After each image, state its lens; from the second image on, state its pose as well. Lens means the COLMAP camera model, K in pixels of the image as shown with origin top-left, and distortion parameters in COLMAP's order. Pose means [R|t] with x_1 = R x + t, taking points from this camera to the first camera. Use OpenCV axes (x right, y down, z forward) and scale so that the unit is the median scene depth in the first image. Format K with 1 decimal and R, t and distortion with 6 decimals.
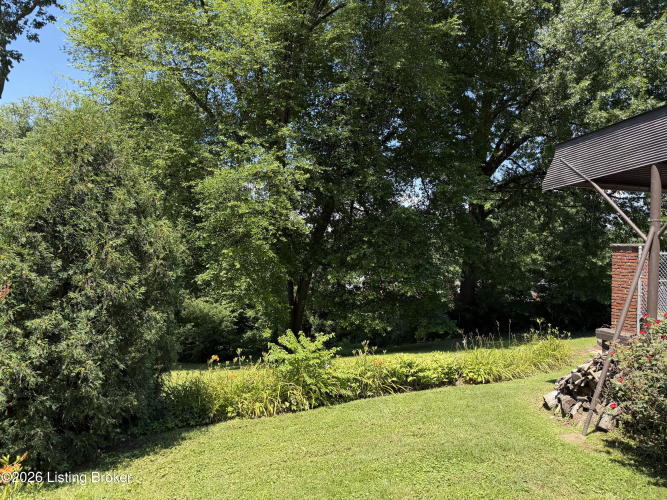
lens RADIAL K [[473.4, 0, 333.5], [0, 473.4, 250.0], [0, 0, 1]] dist [0.078853, 0.001471]
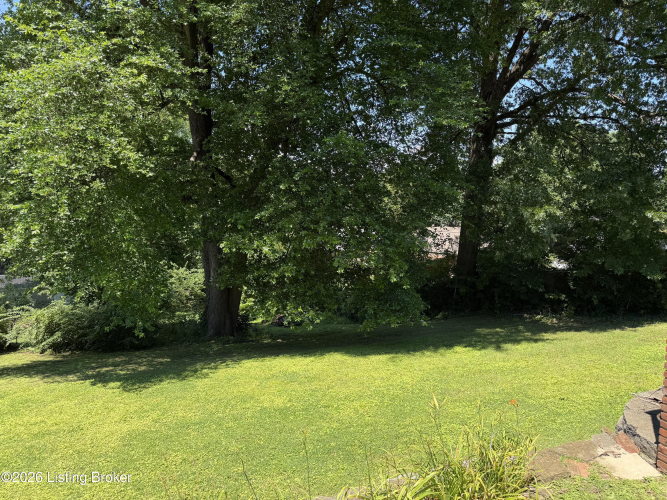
lens RADIAL K [[473.4, 0, 333.5], [0, 473.4, 250.0], [0, 0, 1]] dist [0.078853, 0.001471]
pose [[0.996912, -0.006740, -0.078234, 0.159717], [0.013683, 0.995977, 0.088559, 0.005596], [0.077323, -0.089356, 0.992994, 0.279315]]
